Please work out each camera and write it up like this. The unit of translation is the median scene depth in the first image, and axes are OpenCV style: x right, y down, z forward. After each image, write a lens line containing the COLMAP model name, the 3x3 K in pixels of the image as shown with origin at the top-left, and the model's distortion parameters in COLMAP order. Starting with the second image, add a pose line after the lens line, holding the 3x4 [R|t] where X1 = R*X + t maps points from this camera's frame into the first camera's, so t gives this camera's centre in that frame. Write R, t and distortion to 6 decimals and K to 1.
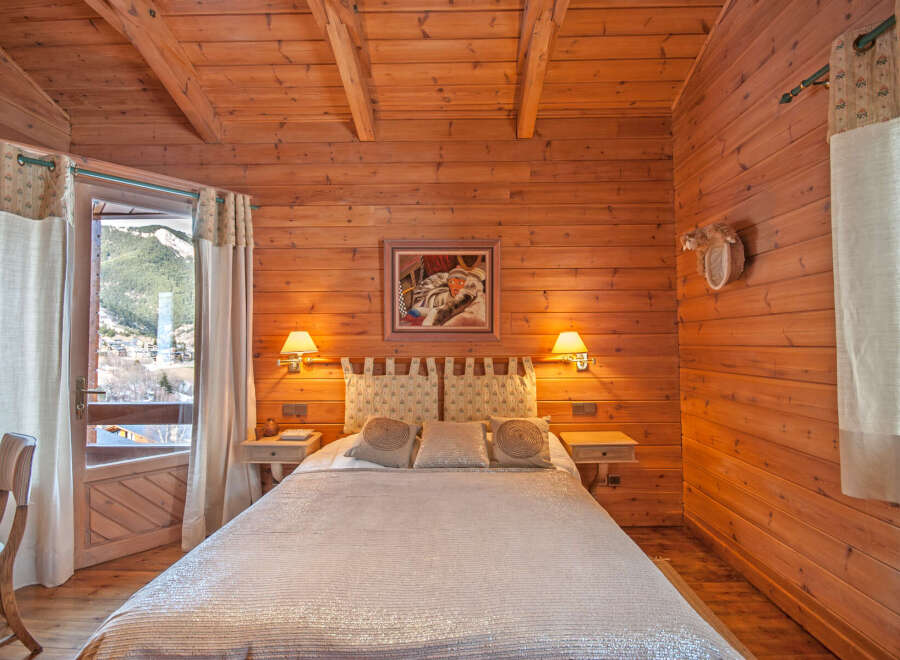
lens RADIAL K [[432.4, 0, 453.0], [0, 432.4, 329.1], [0, 0, 1]] dist [-0.004562, -0.000960]
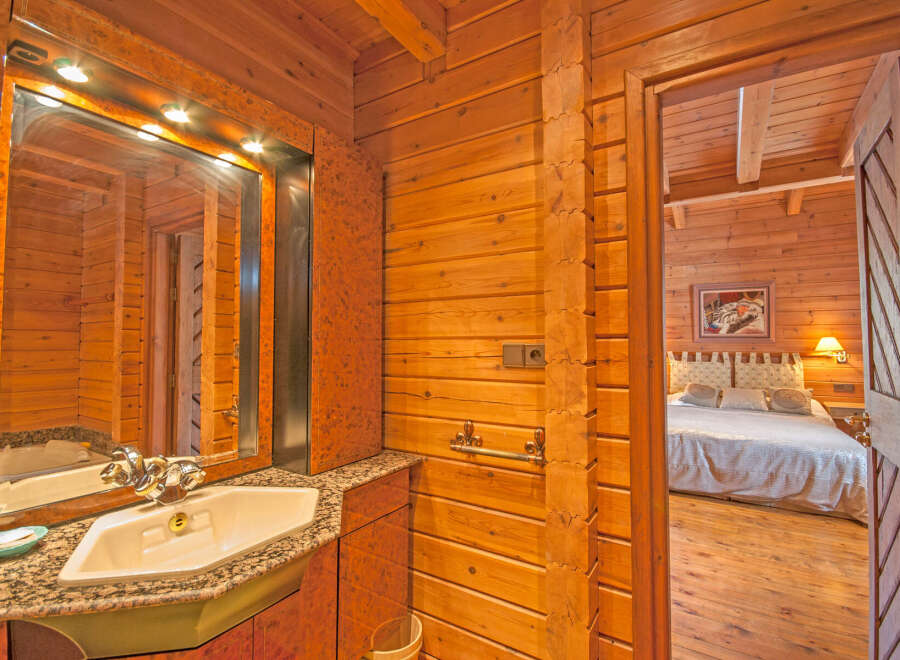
lens RADIAL K [[432.4, 0, 451.3], [0, 432.4, 328.9], [0, 0, 1]] dist [-0.004562, -0.000960]
pose [[0.856948, -0.008566, -0.515332, -0.100113], [0.004751, 0.999951, -0.008721, -0.016785], [0.515381, 0.005025, 0.856946, -1.026622]]
